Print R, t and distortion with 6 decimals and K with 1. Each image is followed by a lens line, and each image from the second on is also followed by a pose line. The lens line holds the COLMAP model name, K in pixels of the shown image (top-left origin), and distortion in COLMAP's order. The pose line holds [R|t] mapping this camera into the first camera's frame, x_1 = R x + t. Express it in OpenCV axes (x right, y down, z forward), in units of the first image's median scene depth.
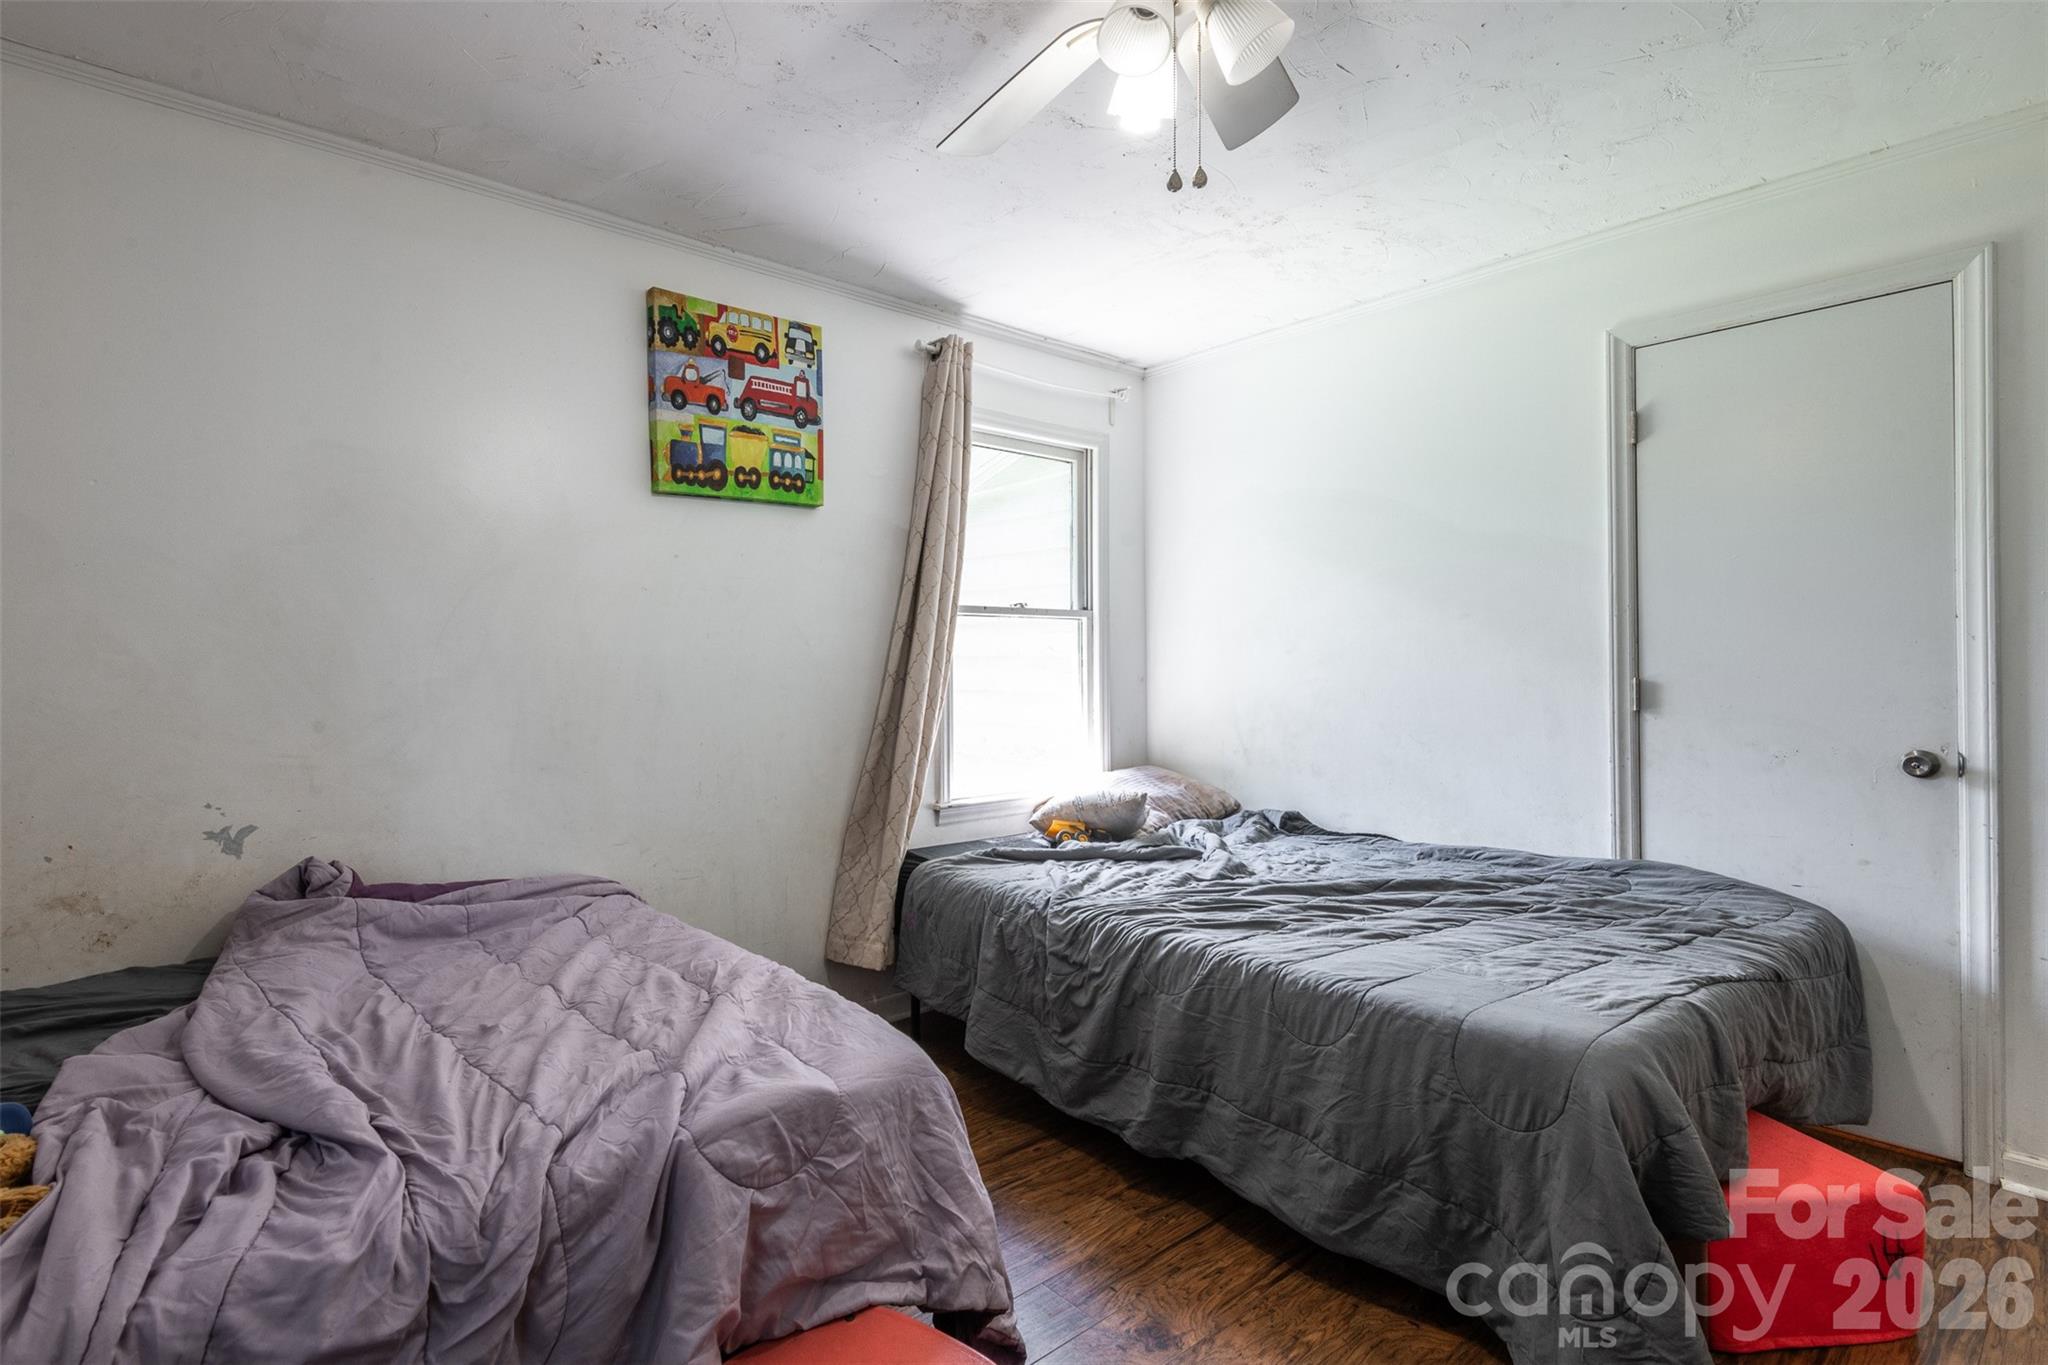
lens RADIAL K [[947.3, 0, 995.6], [0, 947.3, 667.1], [0, 0, 1]] dist [0.026693, -0.010404]
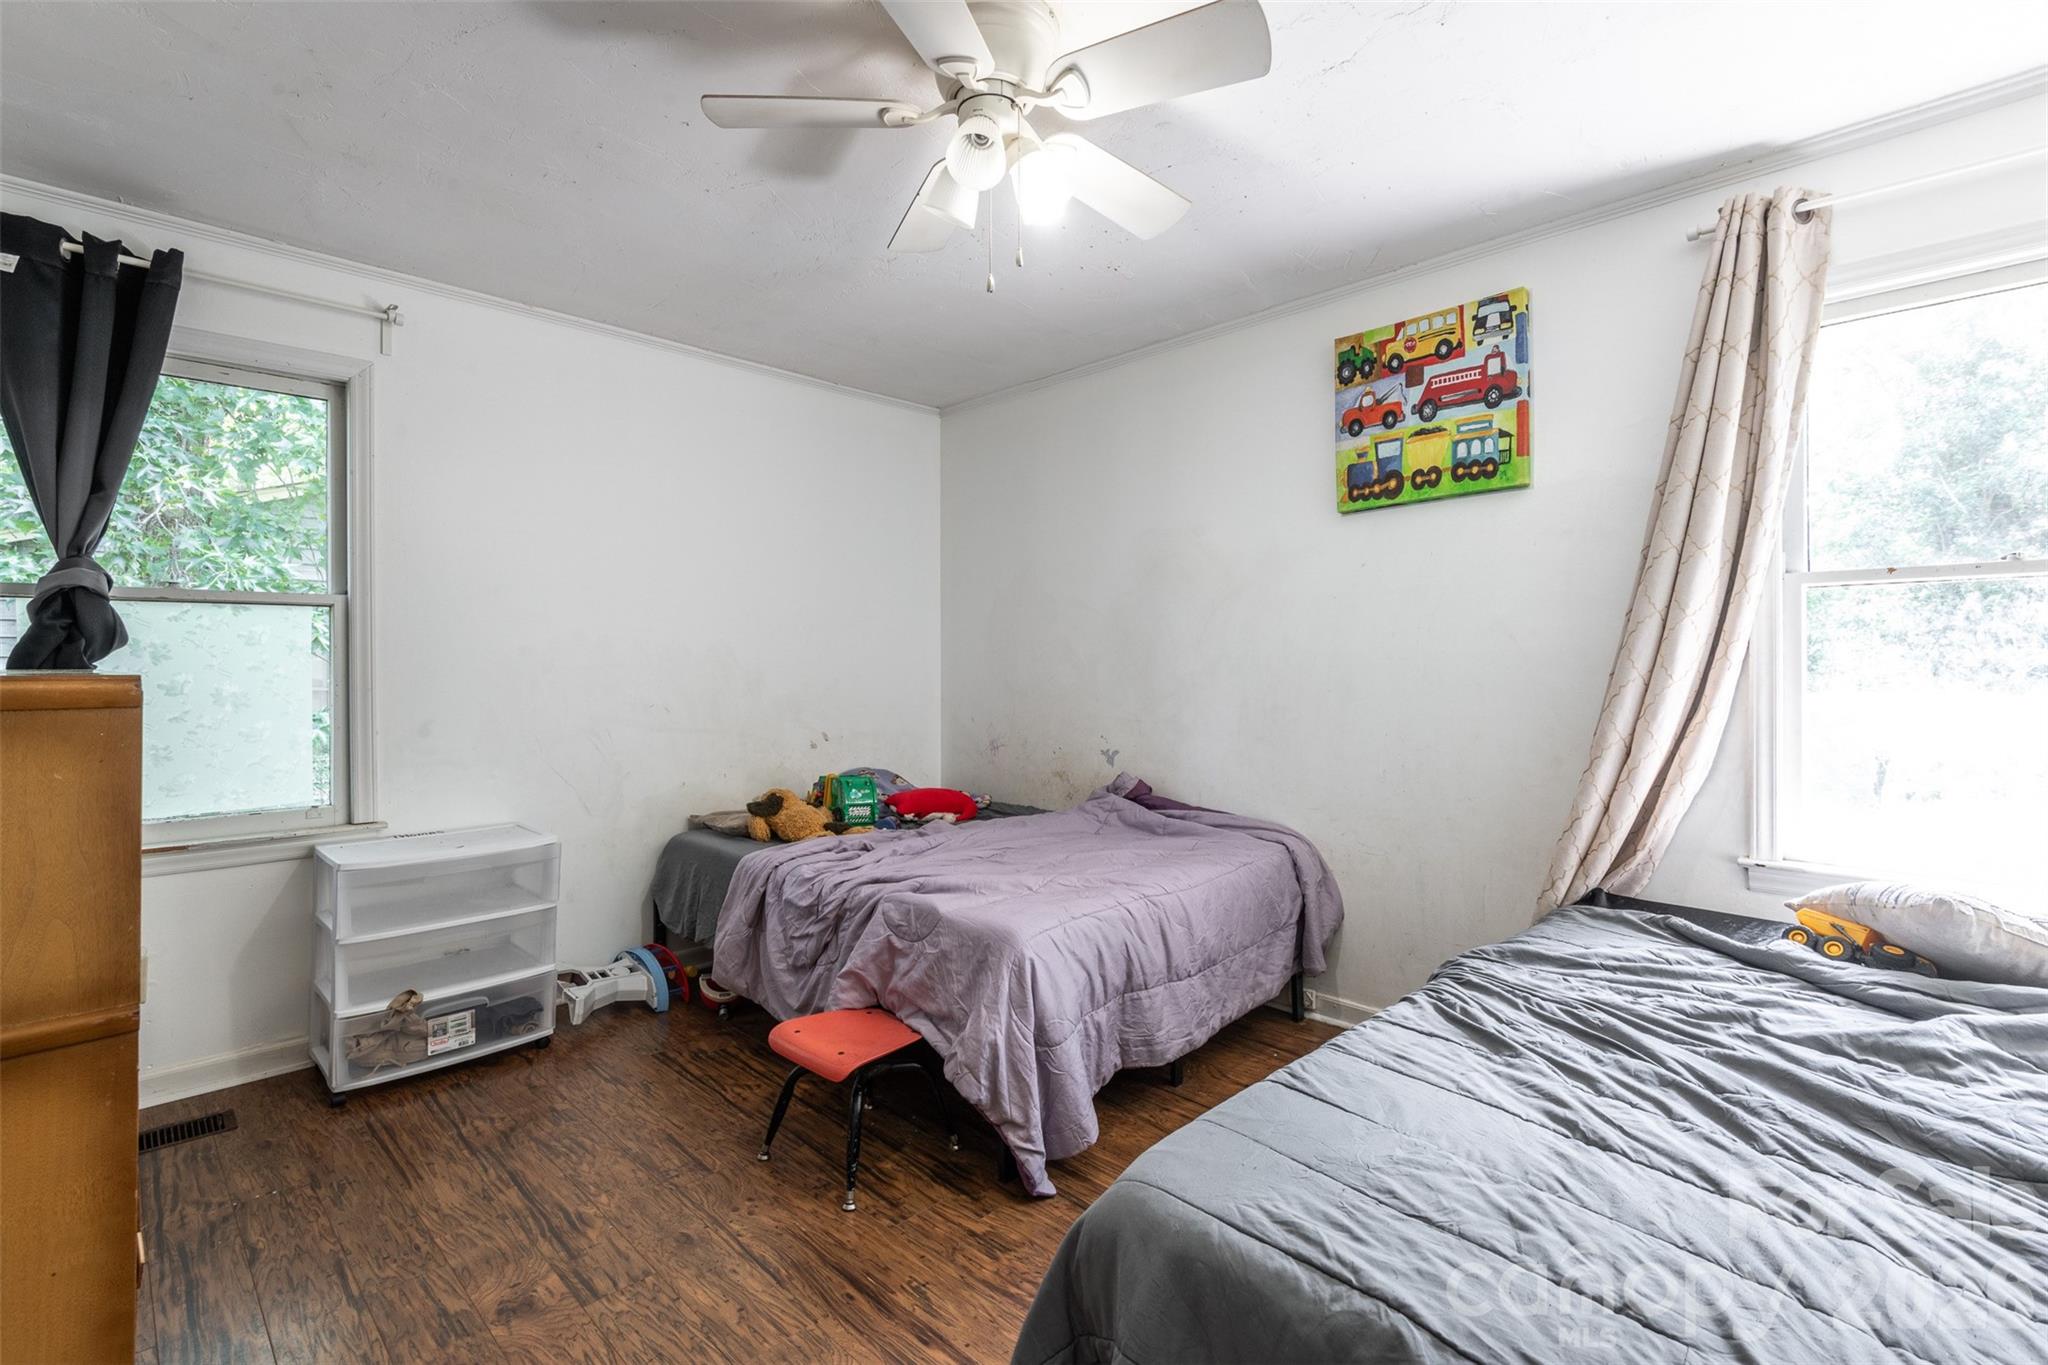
lens RADIAL K [[947.3, 0, 995.6], [0, 947.3, 667.1], [0, 0, 1]] dist [0.026693, -0.010404]
pose [[0.085596, 0.005844, -0.996313, 0.727403], [0.001518, 0.999981, 0.005996, -0.002687], [0.996329, -0.002026, 0.085586, 0.451489]]
